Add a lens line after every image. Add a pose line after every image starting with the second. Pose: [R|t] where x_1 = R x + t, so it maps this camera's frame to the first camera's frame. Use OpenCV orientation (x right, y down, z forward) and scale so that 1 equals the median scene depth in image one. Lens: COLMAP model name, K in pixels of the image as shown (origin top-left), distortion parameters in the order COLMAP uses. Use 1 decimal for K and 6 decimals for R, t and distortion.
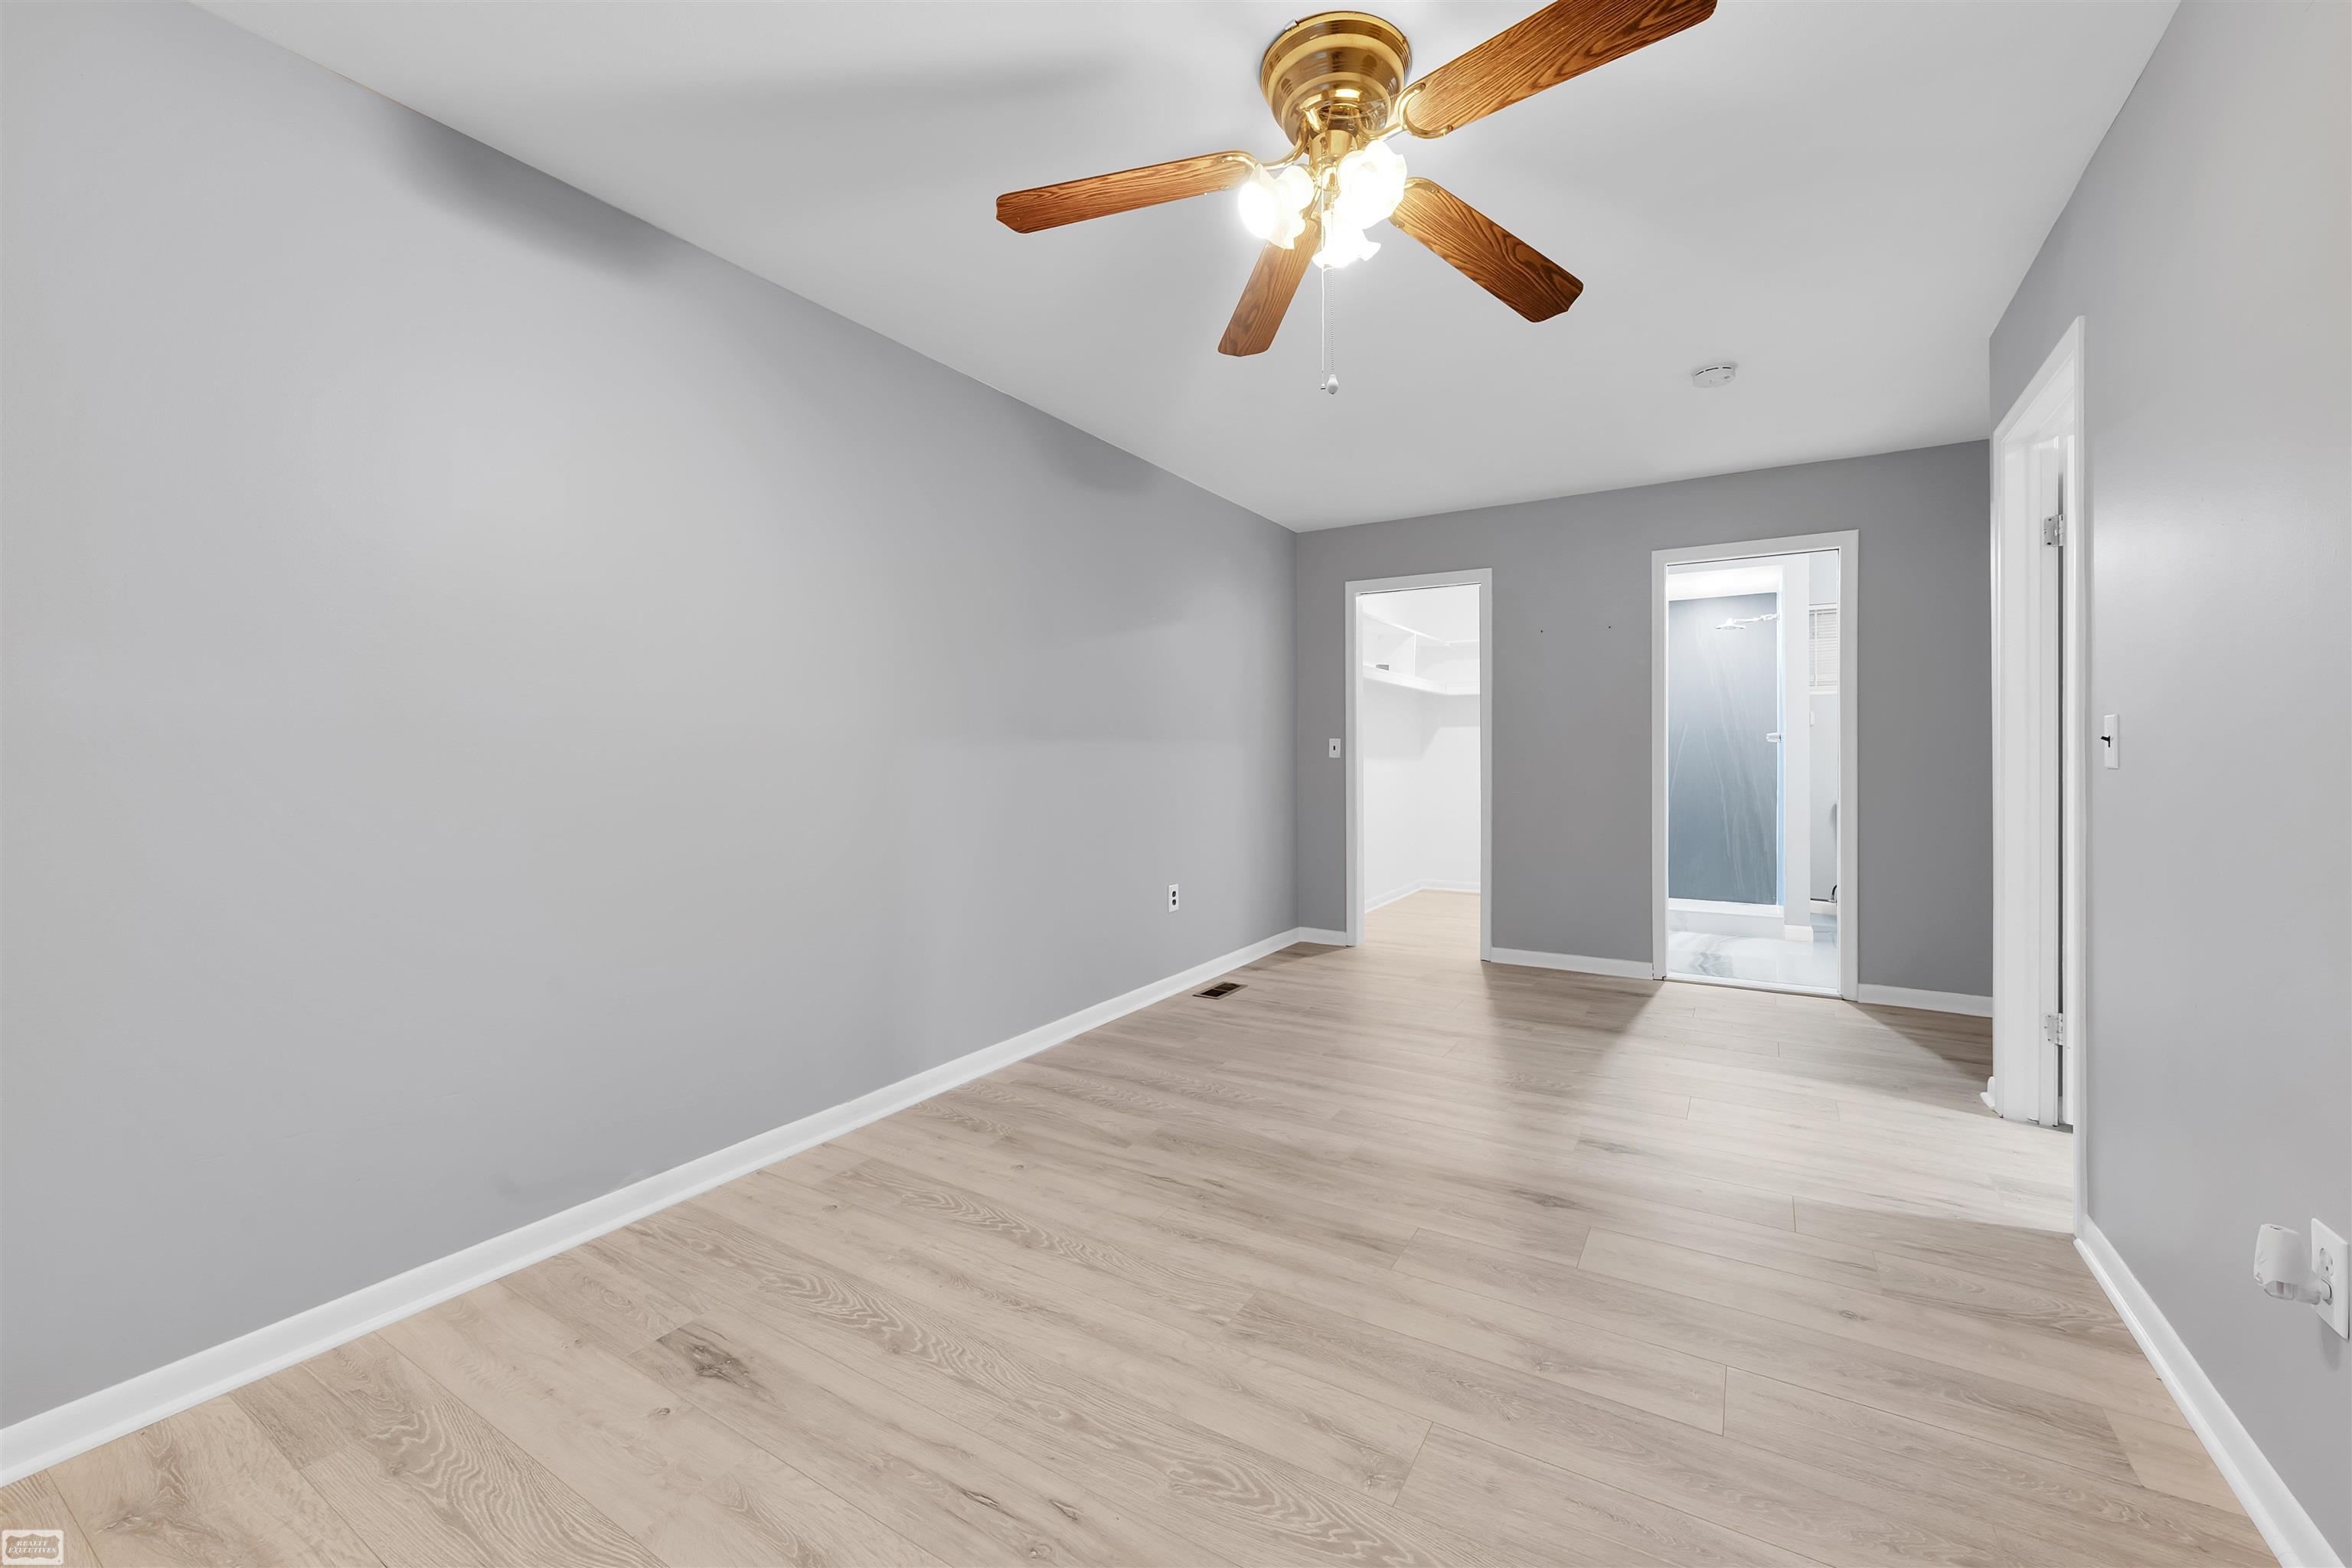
lens RADIAL K [[977.2, 0, 1173.2], [0, 977.2, 762.4], [0, 0, 1]] dist [-0.002116, -0.001120]
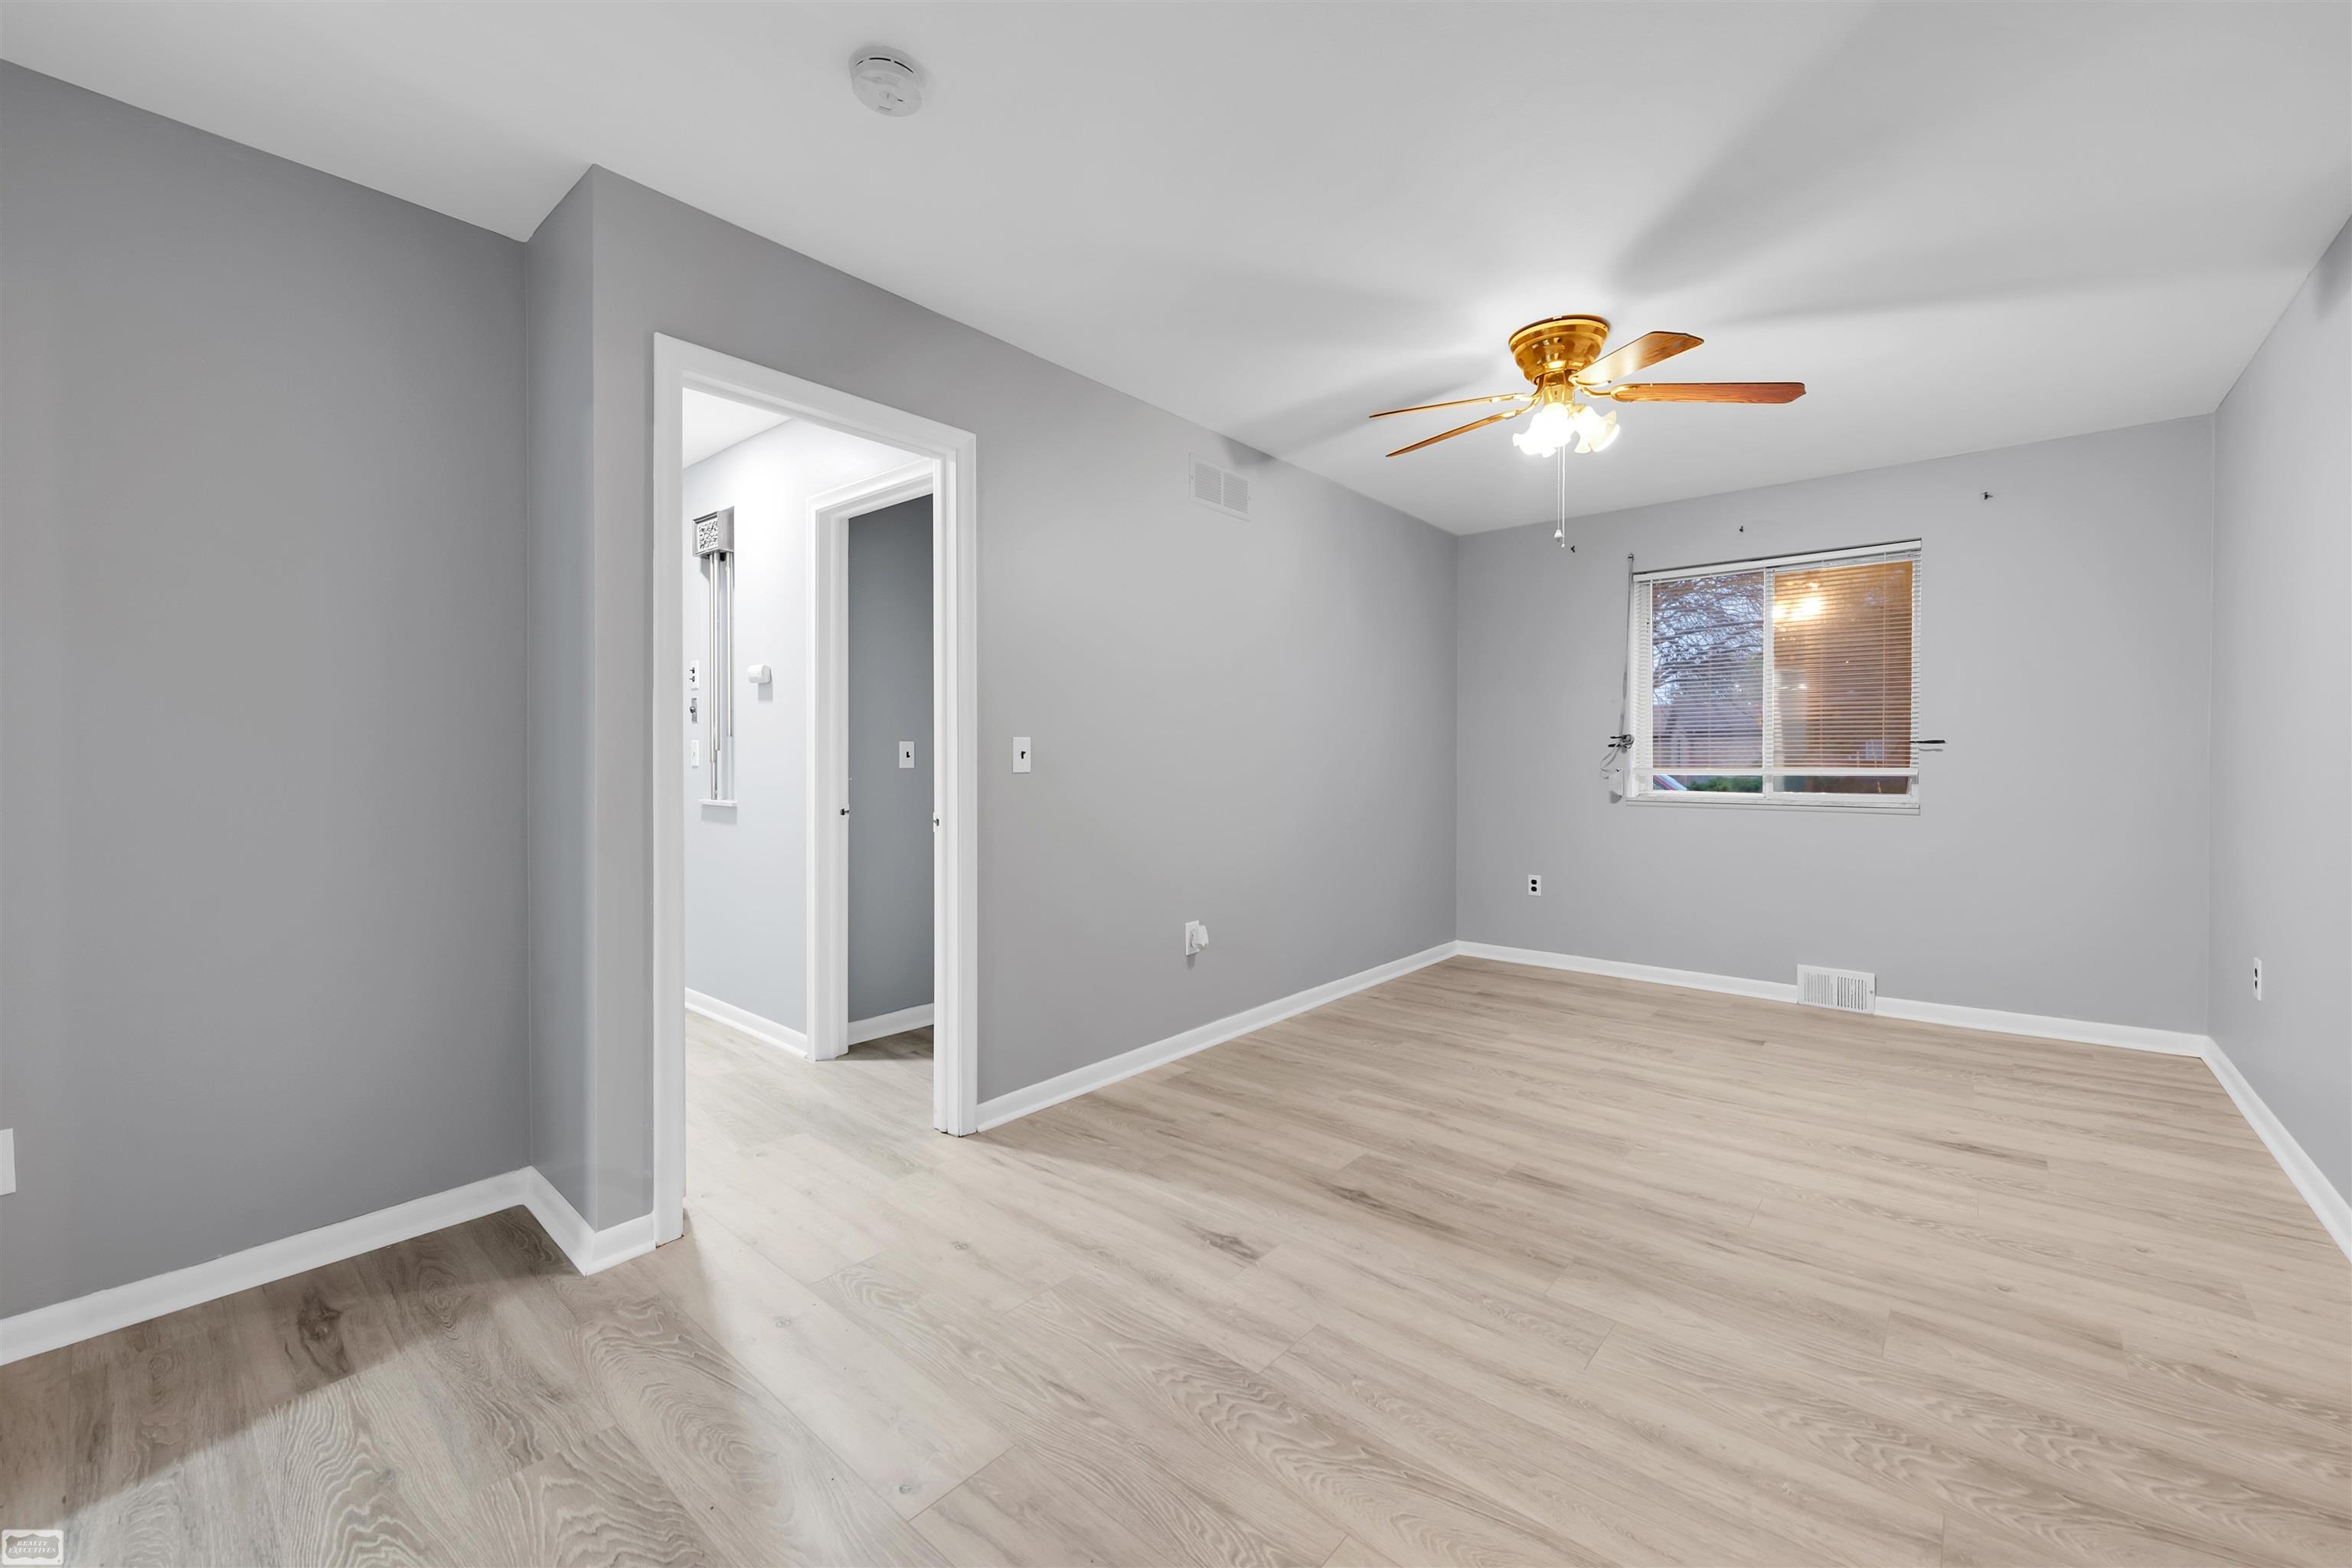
lens RADIAL K [[977.2, 0, 1173.2], [0, 977.2, 762.4], [0, 0, 1]] dist [-0.002116, -0.001120]
pose [[-0.988645, 0.002742, 0.150246, 0.451887], [0.005214, 0.999857, 0.016063, -0.027565], [-0.150181, 0.016664, -0.988518, 2.204907]]
